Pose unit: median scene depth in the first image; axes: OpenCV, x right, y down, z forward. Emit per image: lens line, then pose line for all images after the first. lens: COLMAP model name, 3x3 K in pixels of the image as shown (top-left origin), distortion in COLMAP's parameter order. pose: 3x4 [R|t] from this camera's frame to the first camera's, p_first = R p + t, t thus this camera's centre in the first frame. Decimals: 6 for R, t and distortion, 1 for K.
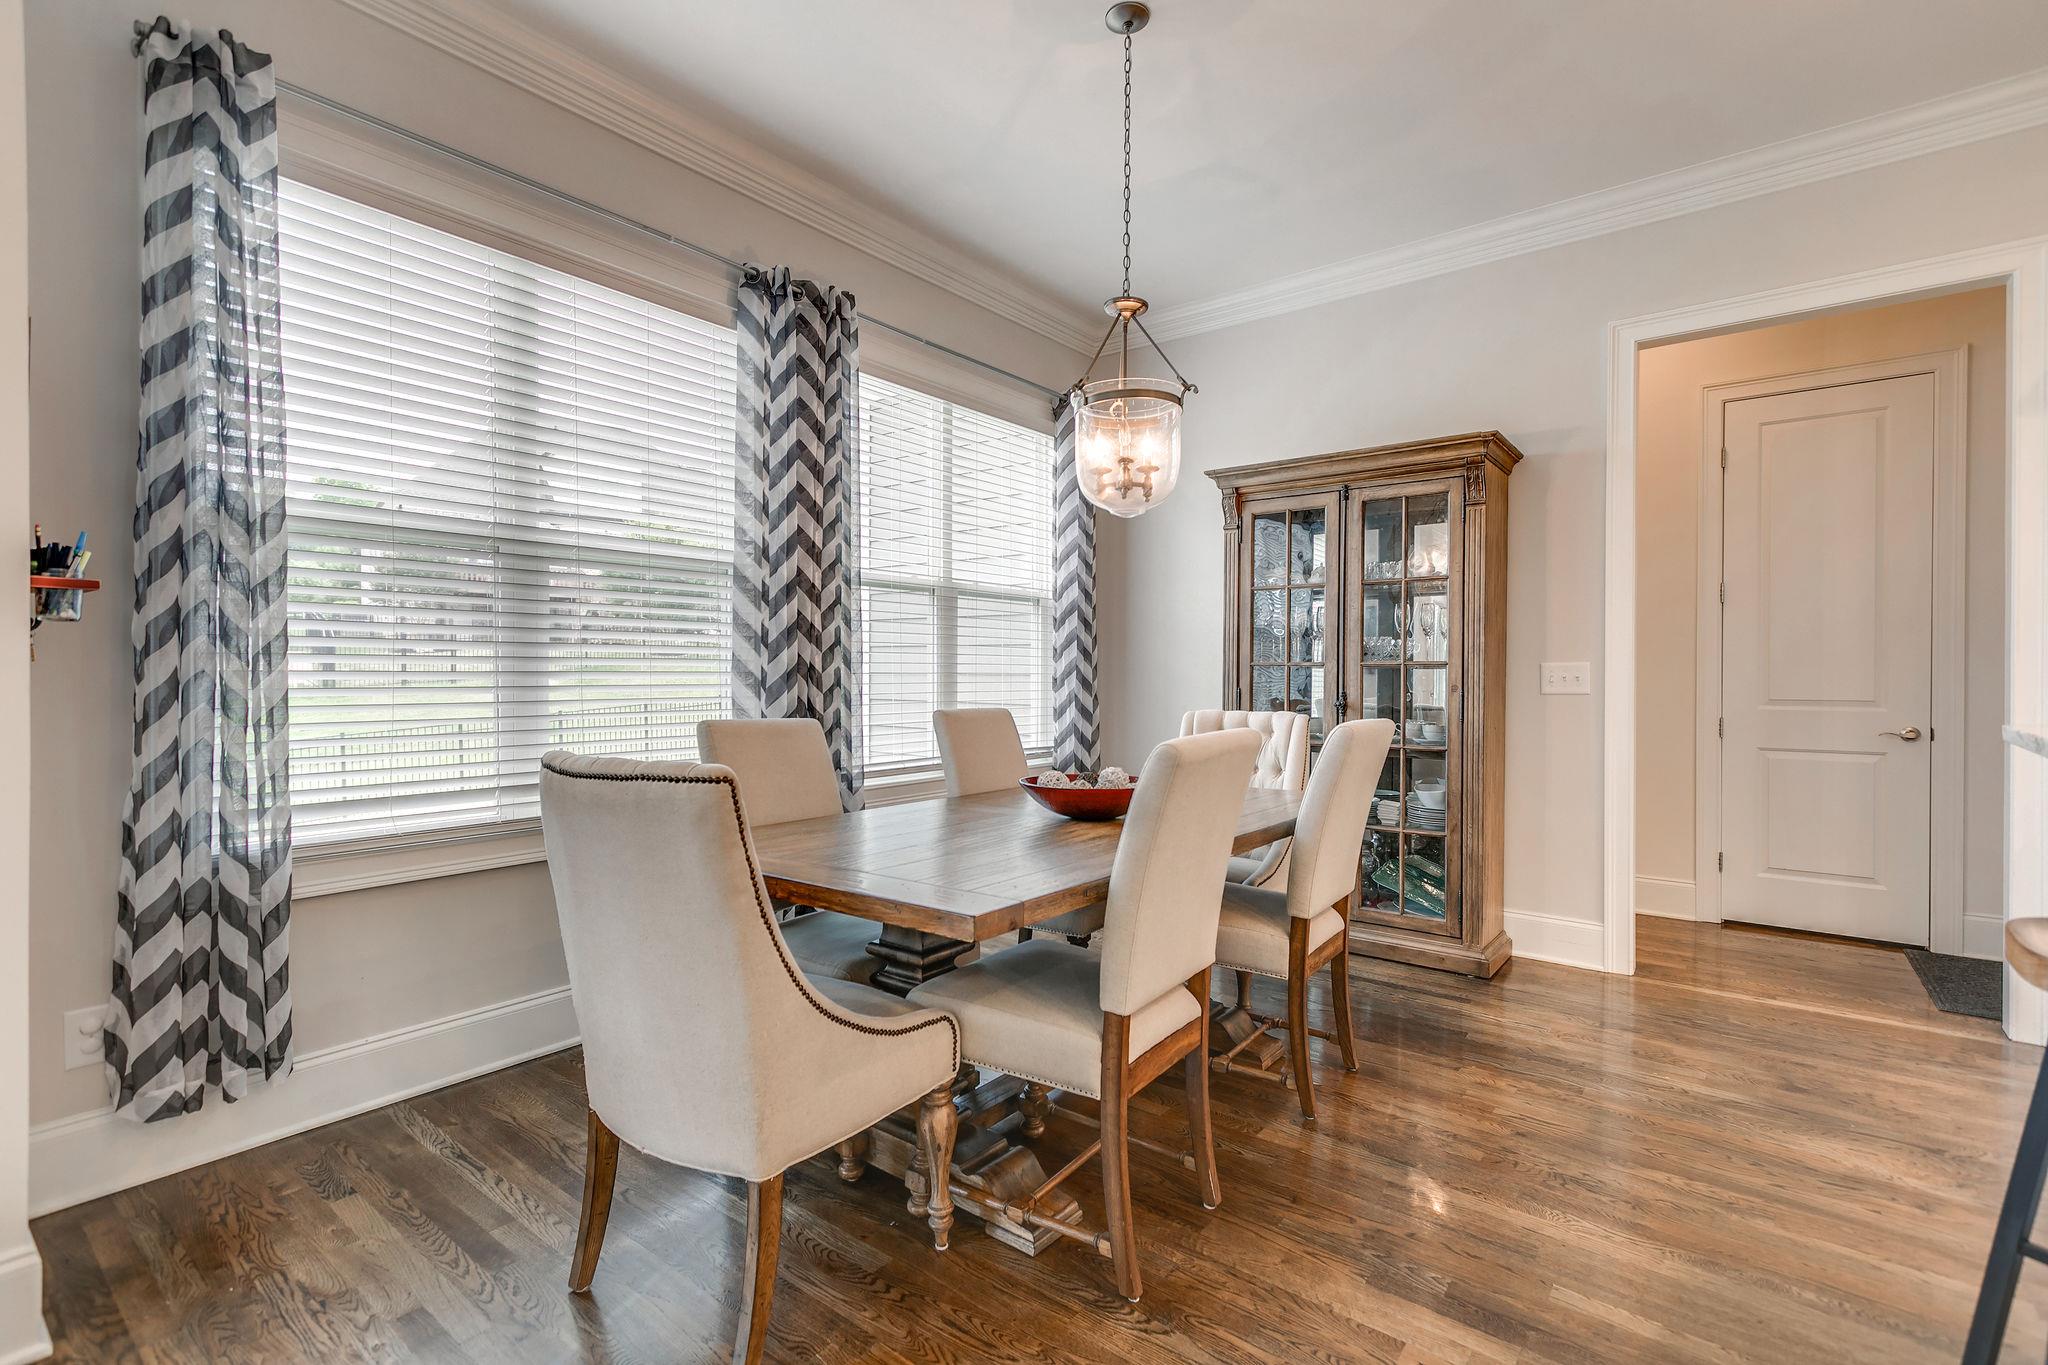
lens RADIAL K [[936.6, 0, 1022.2], [0, 936.6, 679.2], [0, 0, 1]] dist [0.003291, 0.000317]
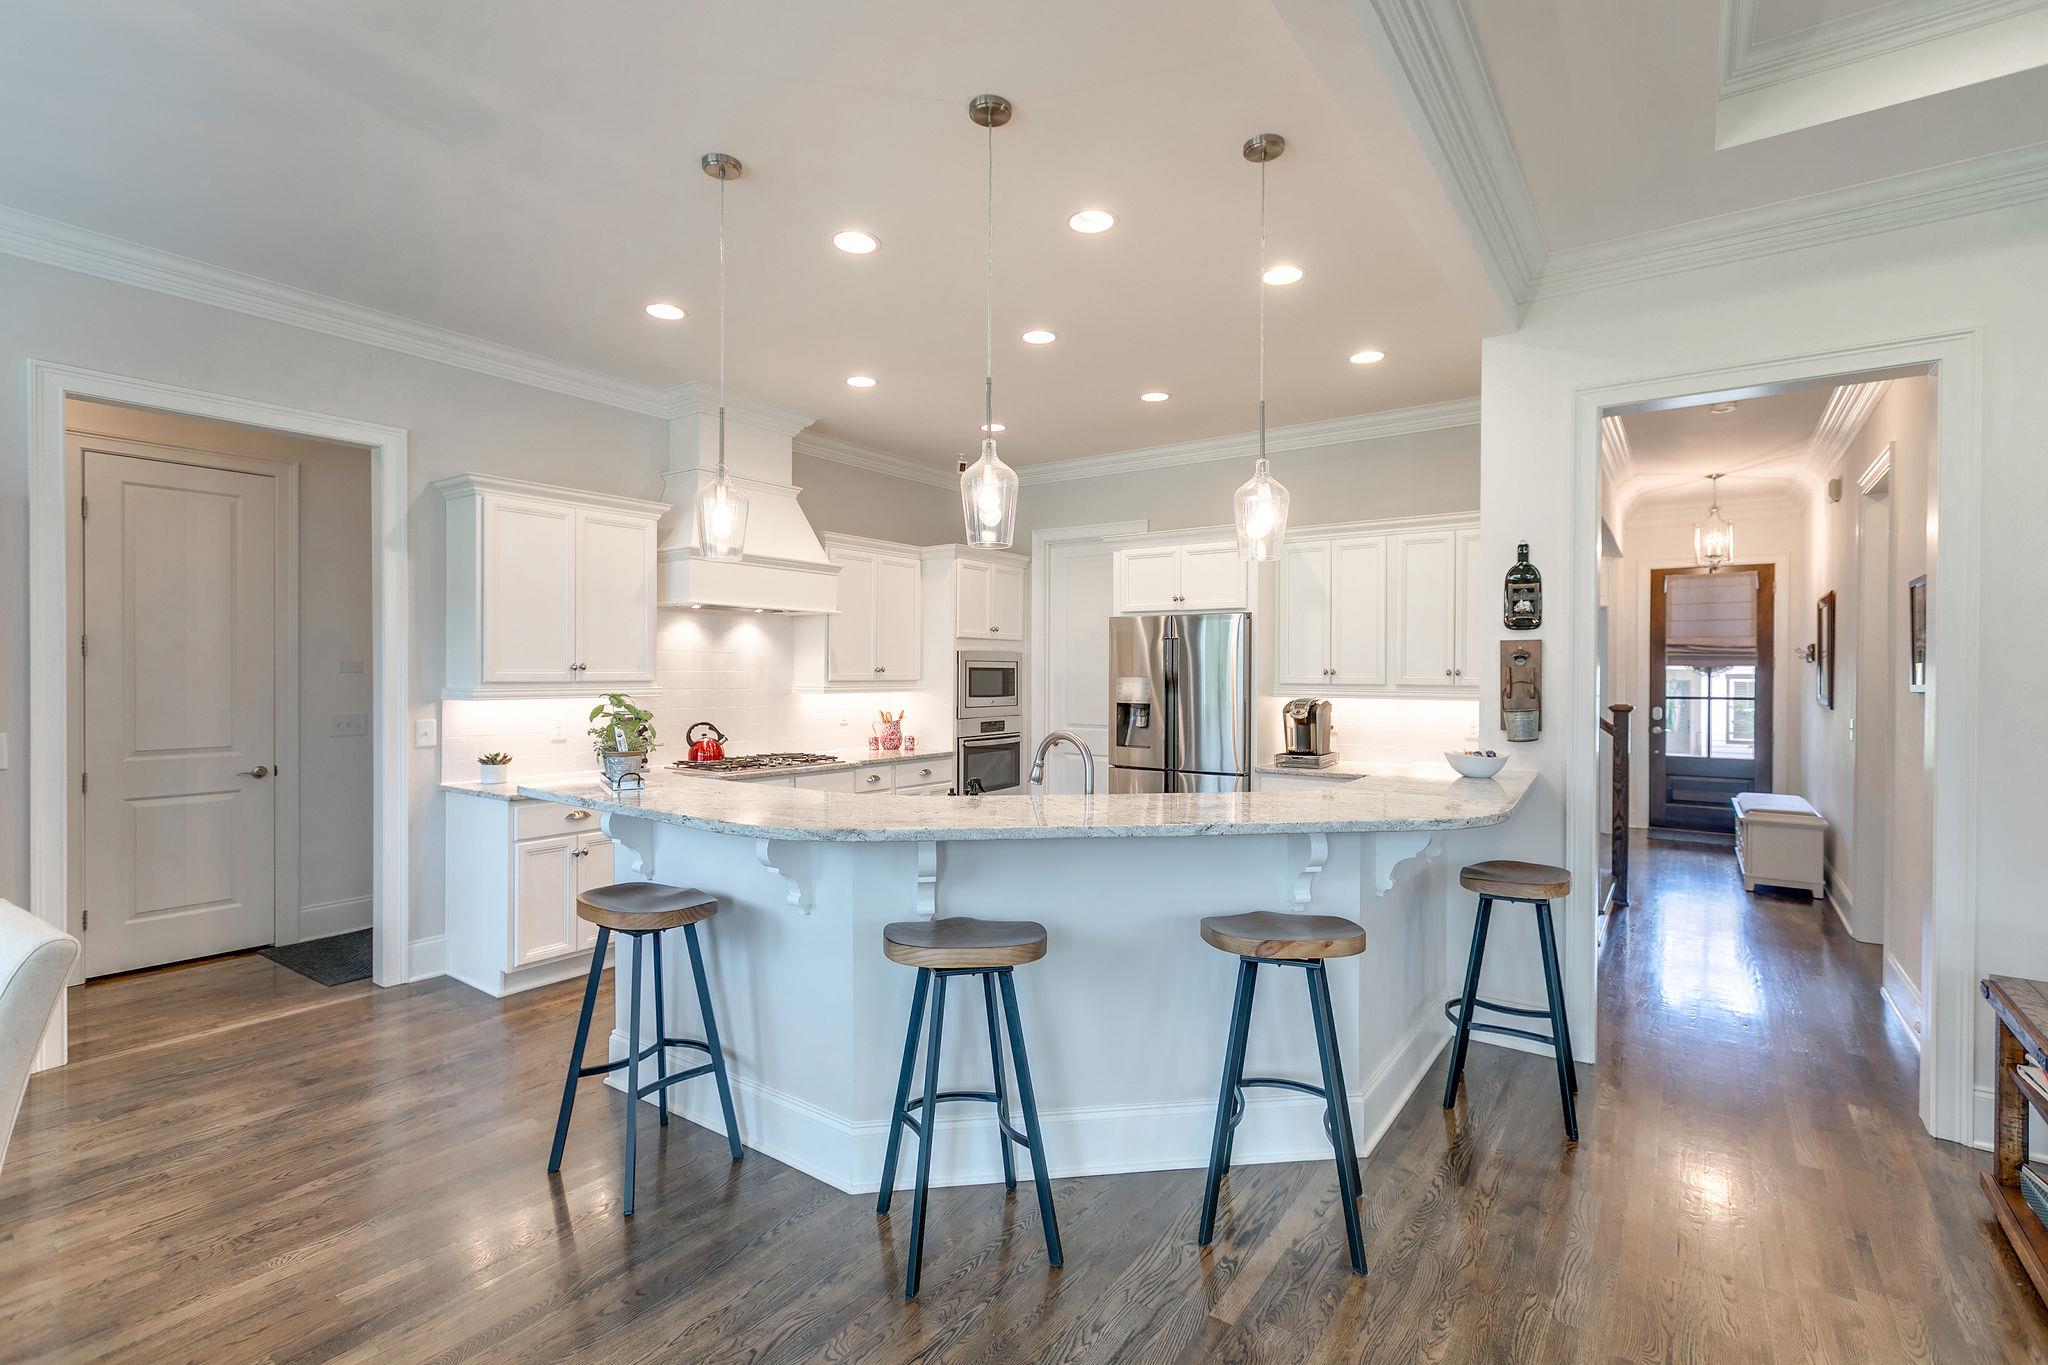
lens RADIAL K [[936.6, 0, 1015.8], [0, 936.6, 684.5], [0, 0, 1]] dist [0.003291, 0.000317]
pose [[-0.037543, -0.015386, 0.999177, -0.358544], [0.005110, 0.999865, 0.015588, -0.082707], [-0.999282, 0.005691, -0.037459, 0.094441]]
